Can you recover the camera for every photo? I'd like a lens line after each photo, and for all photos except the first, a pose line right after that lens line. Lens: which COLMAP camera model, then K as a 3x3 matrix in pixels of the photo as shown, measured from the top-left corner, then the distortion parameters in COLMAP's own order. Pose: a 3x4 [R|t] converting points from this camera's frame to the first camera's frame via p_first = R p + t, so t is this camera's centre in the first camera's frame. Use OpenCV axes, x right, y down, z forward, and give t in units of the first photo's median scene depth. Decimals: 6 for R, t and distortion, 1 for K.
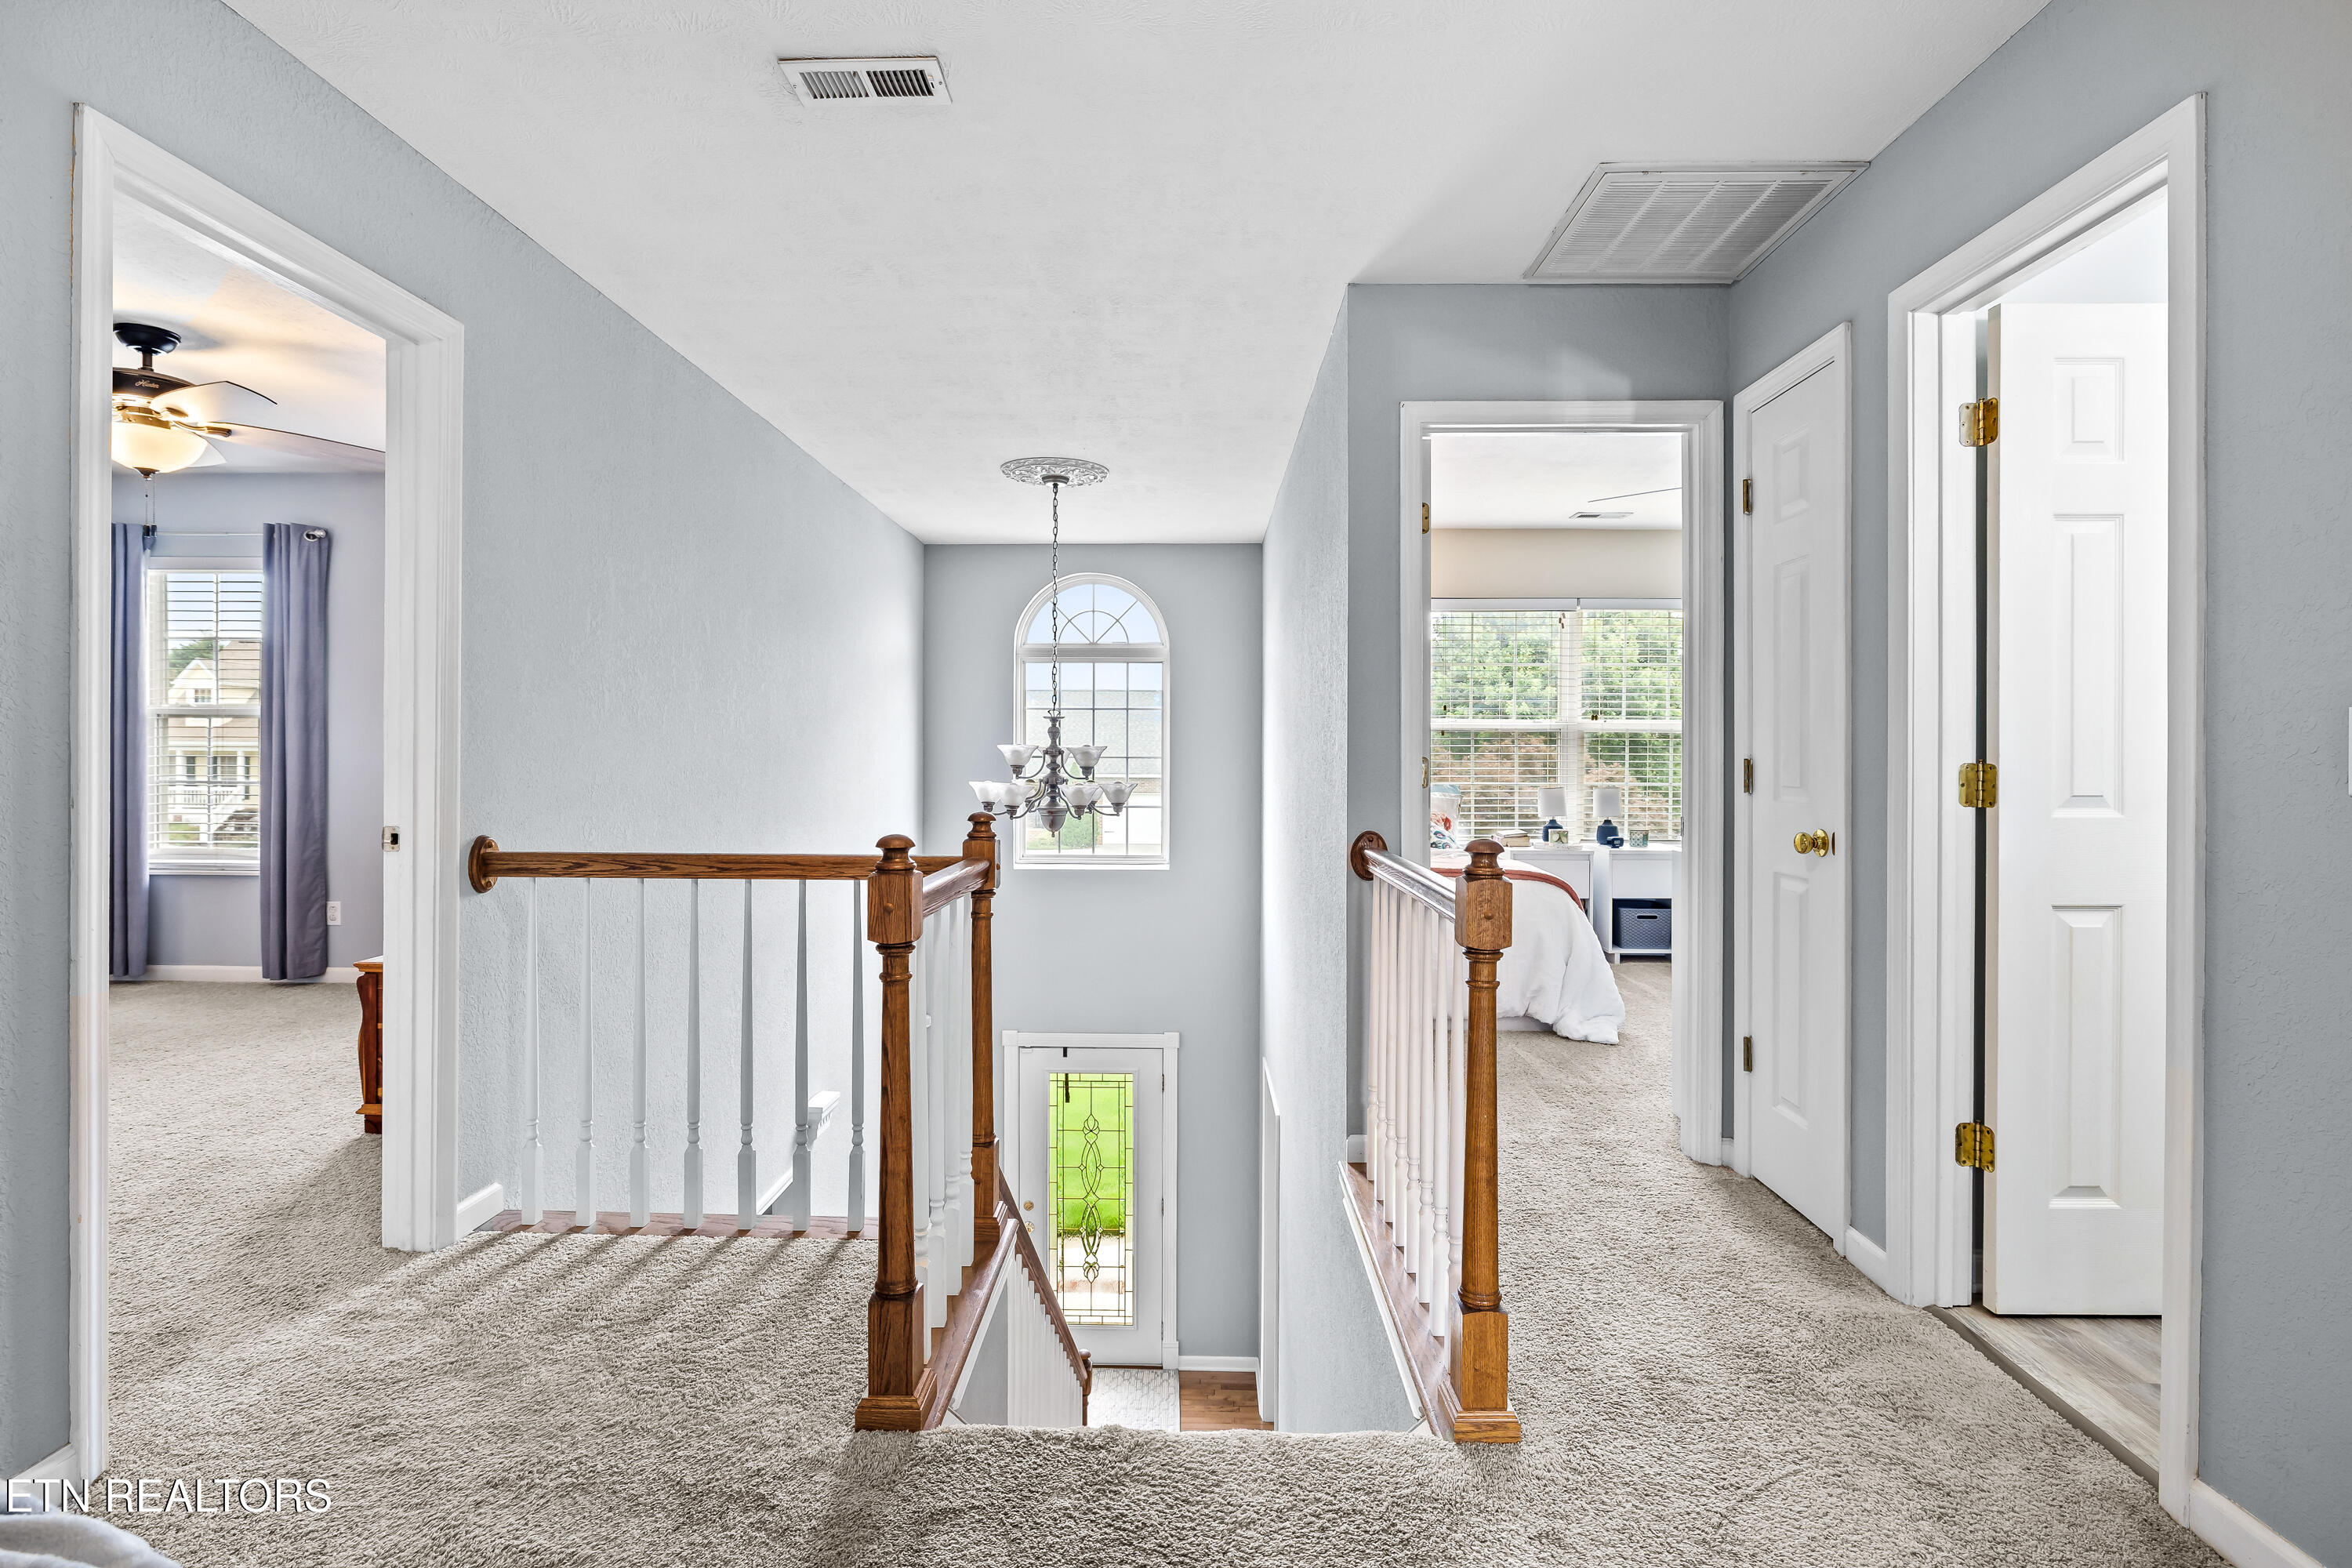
lens RADIAL K [[1172.2, 0, 1176.0], [0, 1172.2, 784.0], [0, 0, 1]] dist [-0.001535, -0.000190]
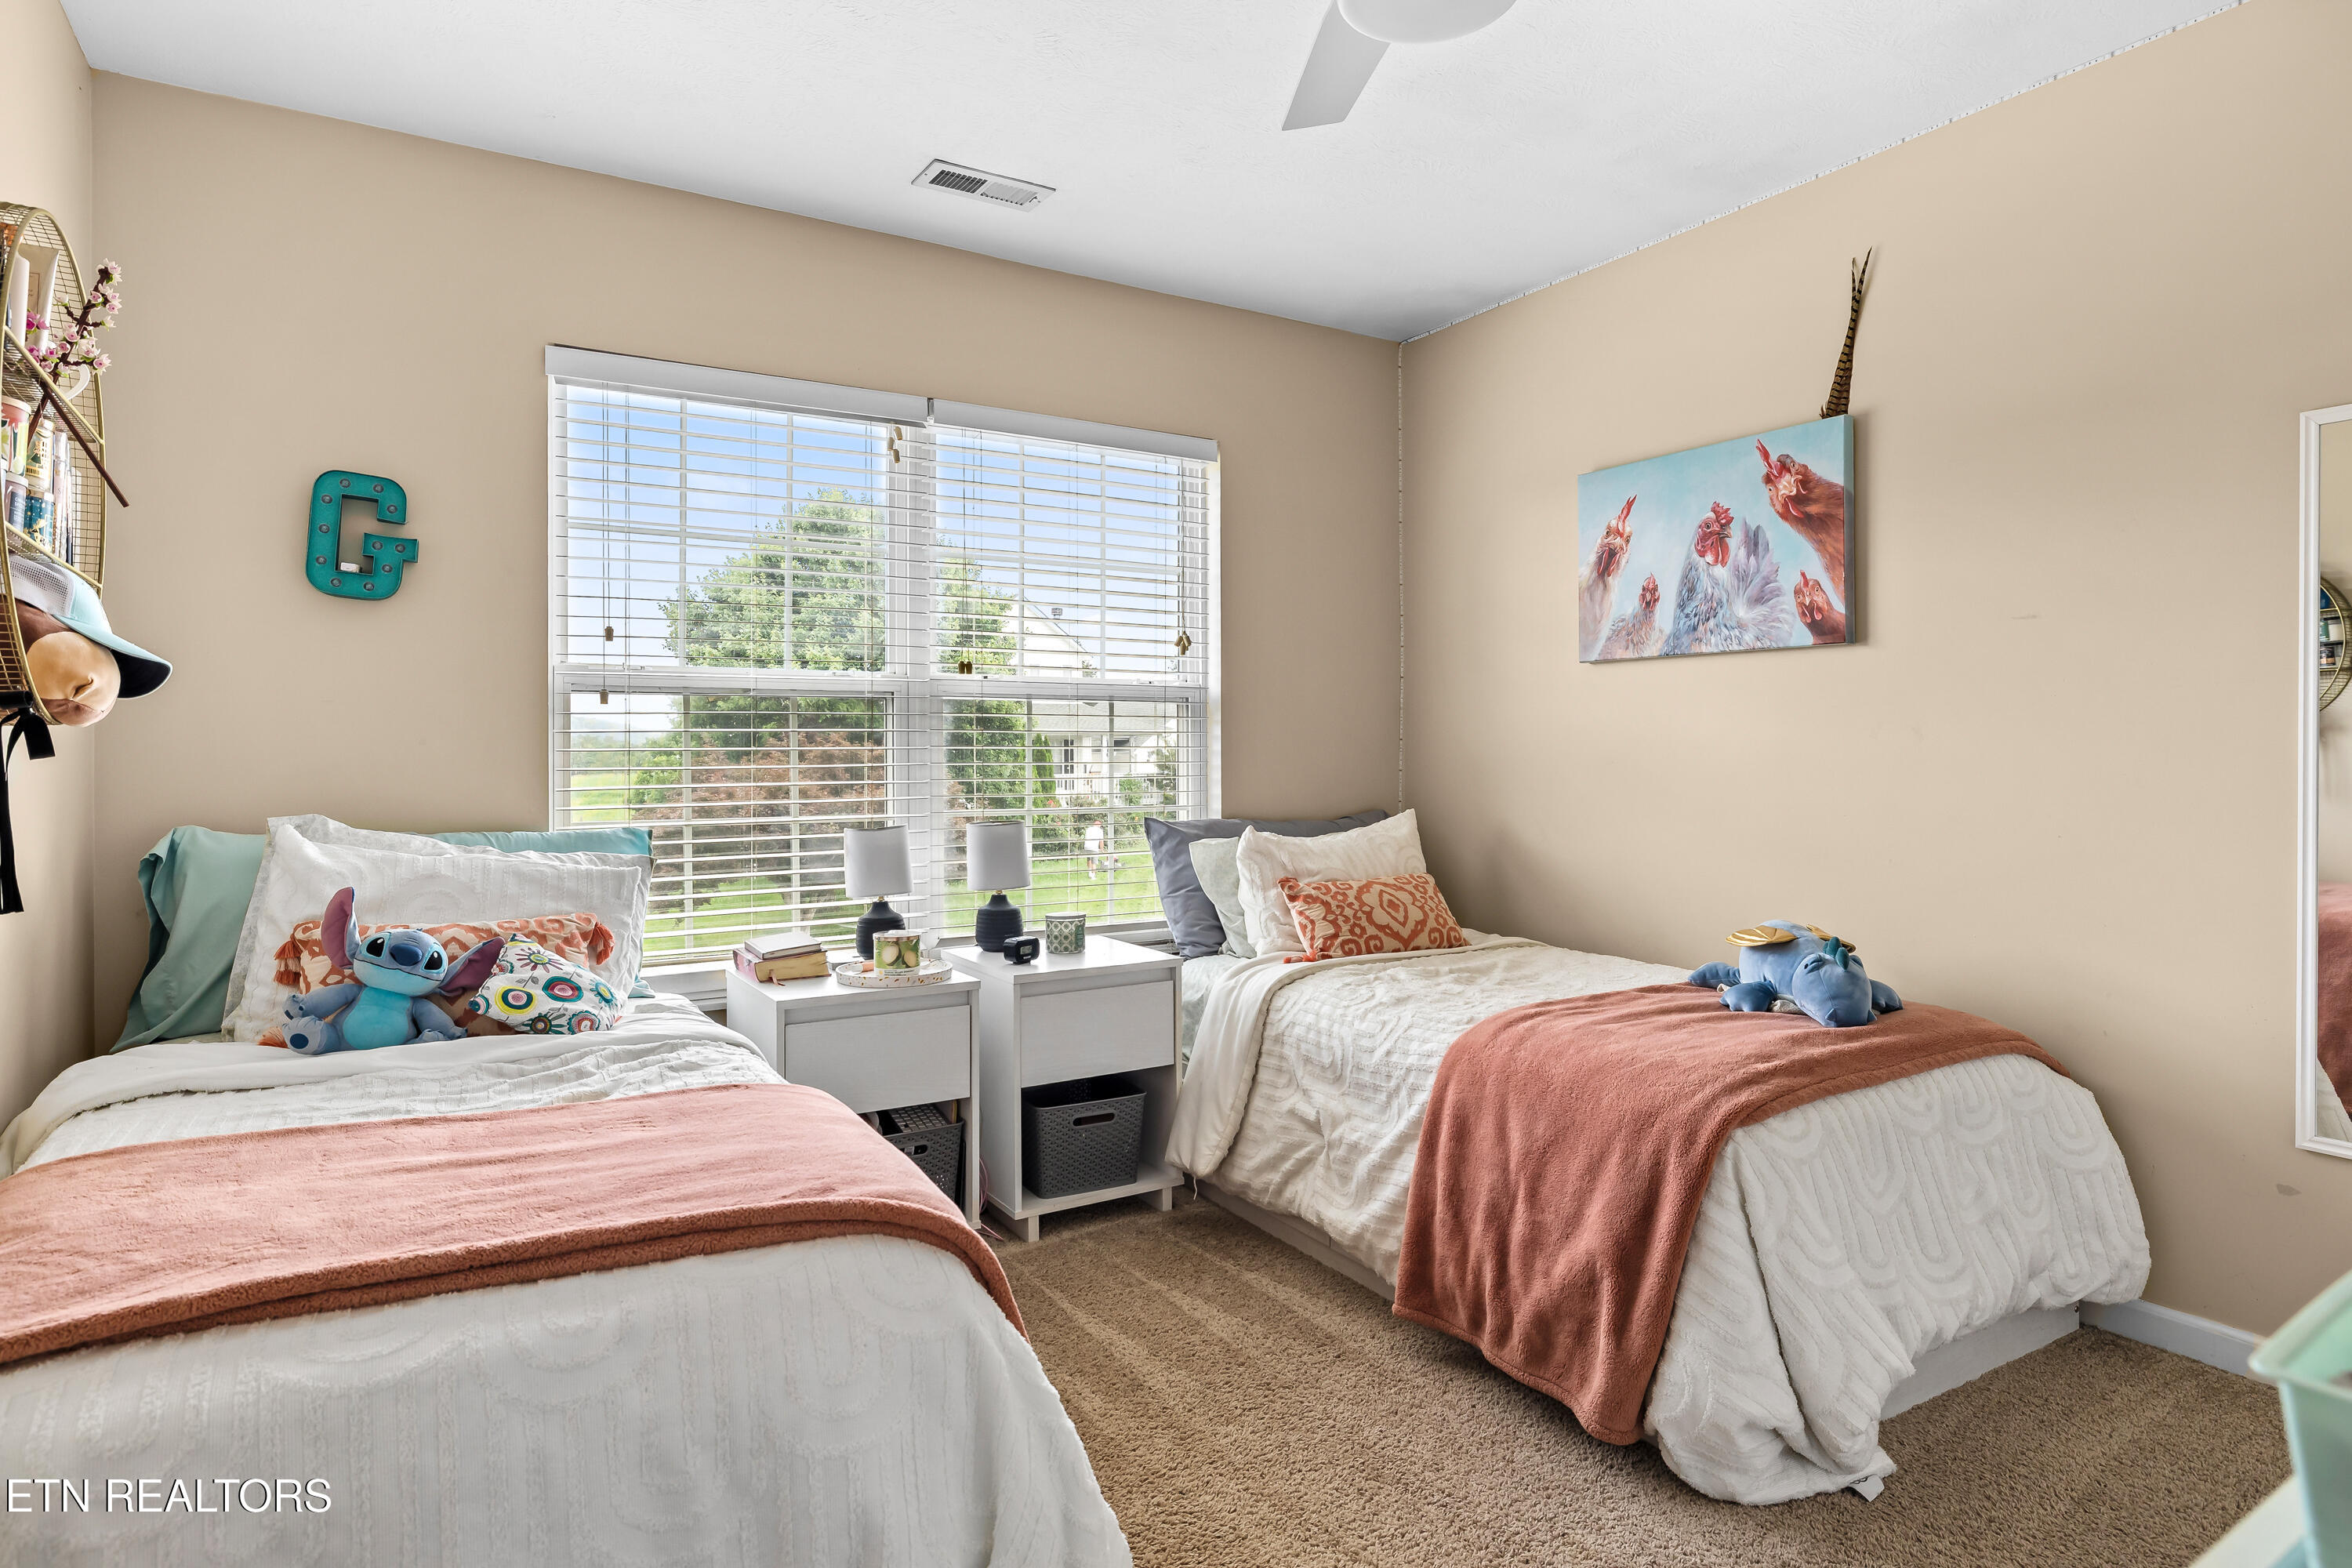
lens RADIAL K [[1293.0, 0, 1176.0], [0, 1293.0, 784.0], [0, 0, 1]] dist [-0.000217, 0.000057]
pose [[0.845950, -0.012976, 0.533105, 0.164525], [0.008371, 0.999904, 0.011054, -0.017141], [-0.533197, -0.004888, 0.845977, 0.552146]]
